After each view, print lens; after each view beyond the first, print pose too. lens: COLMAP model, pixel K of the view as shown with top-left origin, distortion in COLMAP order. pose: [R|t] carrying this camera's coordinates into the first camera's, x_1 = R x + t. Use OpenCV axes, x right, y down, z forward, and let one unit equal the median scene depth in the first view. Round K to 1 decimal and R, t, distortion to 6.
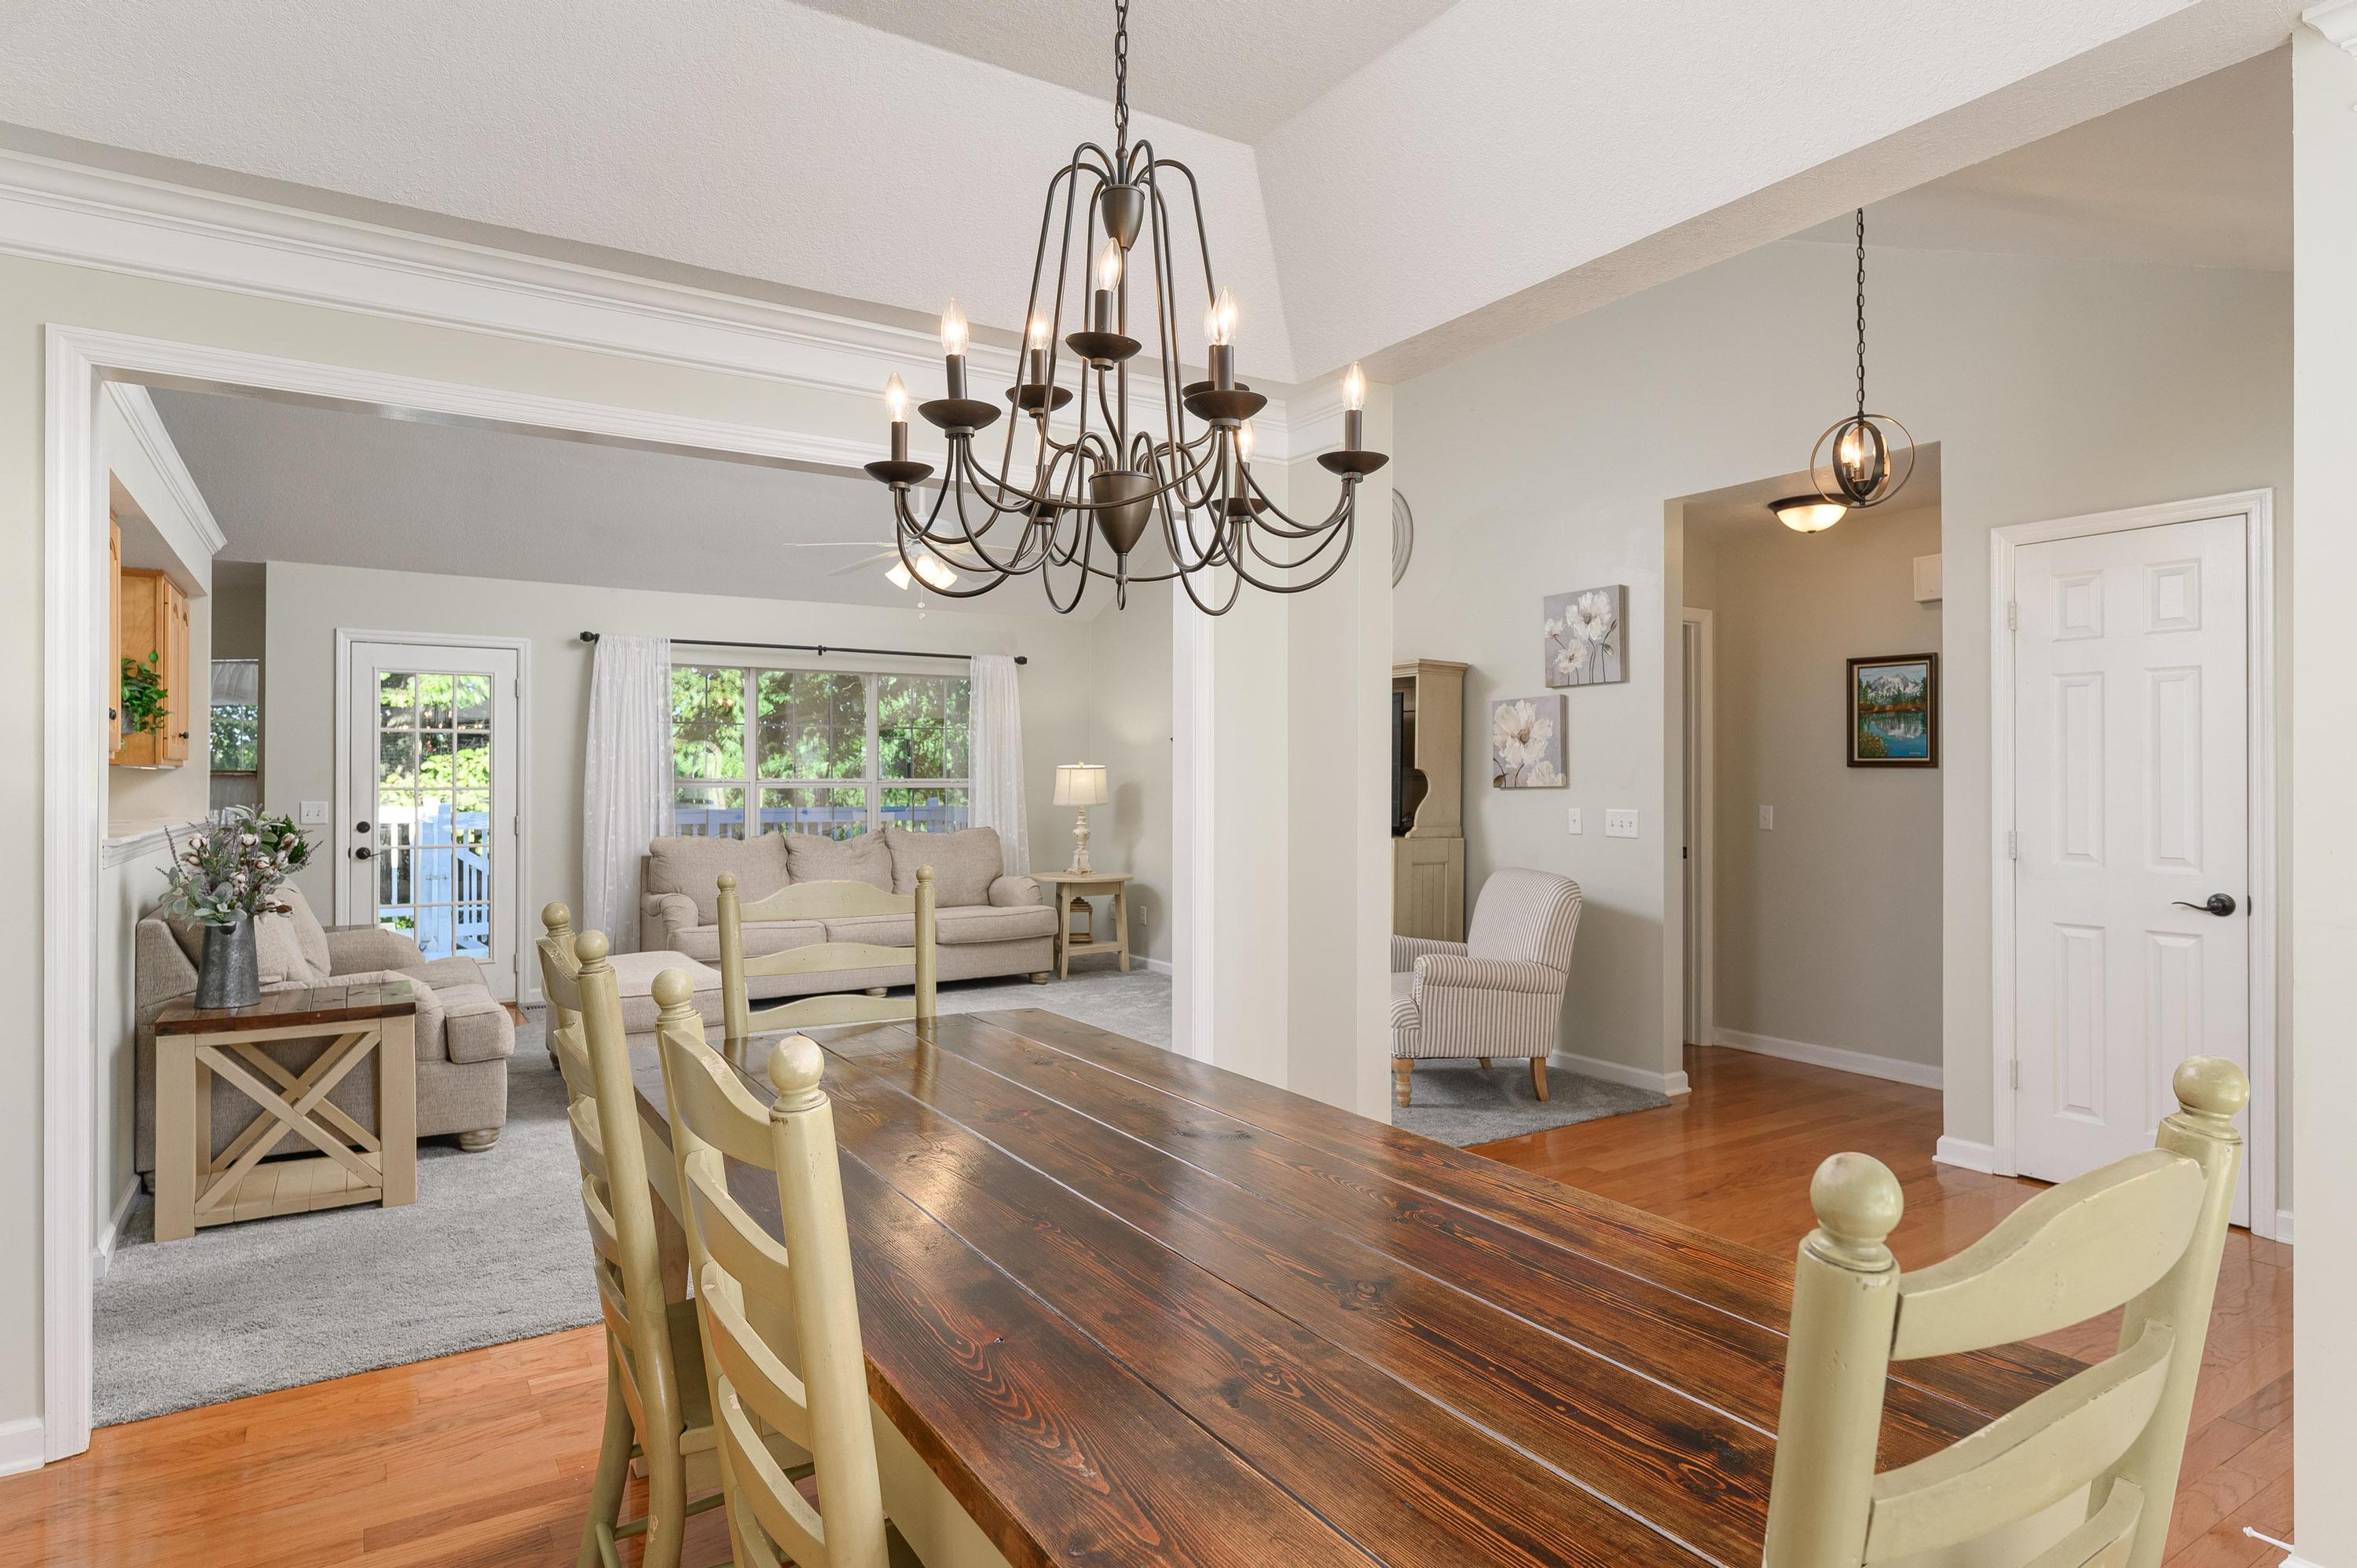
lens RADIAL K [[1241.5, 0, 1165.6], [0, 1241.5, 781.9], [0, 0, 1]] dist [-0.001965, -0.000071]
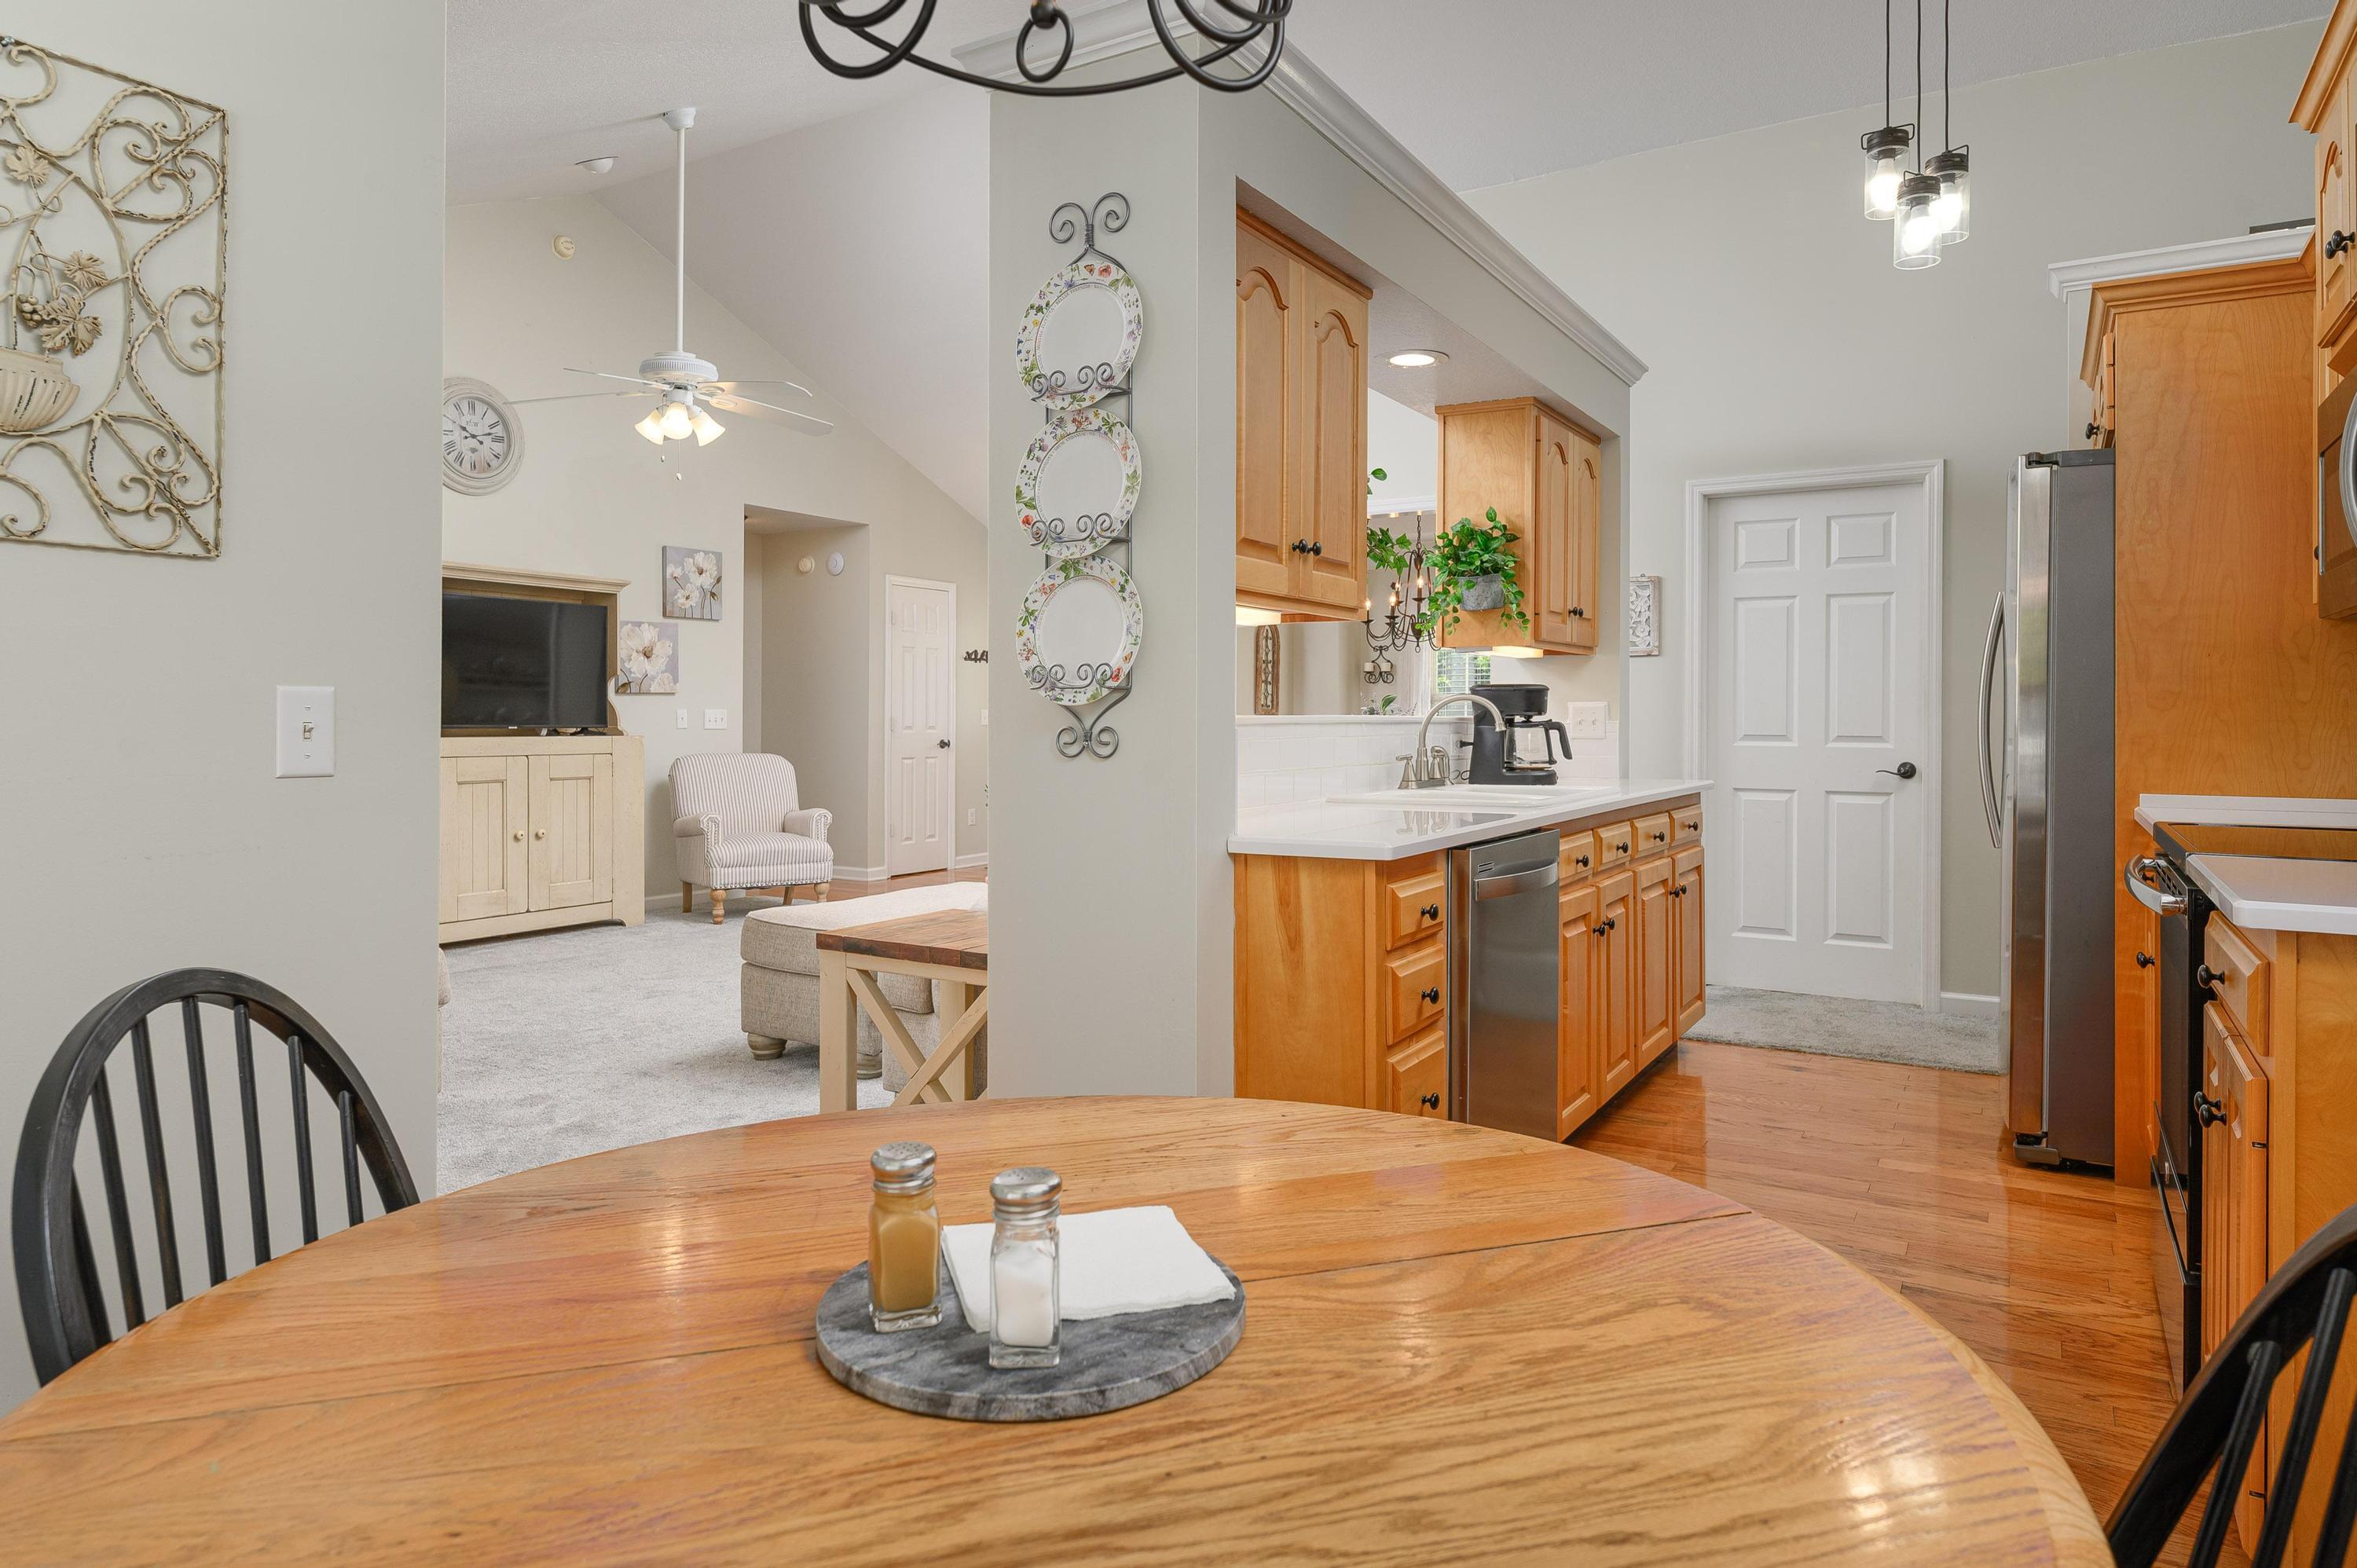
lens RADIAL K [[1416.2, 0, 1162.7], [0, 1416.2, 720.3], [0, 0, 1]] dist [0.000286, 0.000076]
pose [[-0.426034, -0.006223, 0.904686, -1.020143], [-0.005383, 0.999976, 0.004343, 0.018861], [-0.904691, -0.003019, -0.426057, 0.949665]]
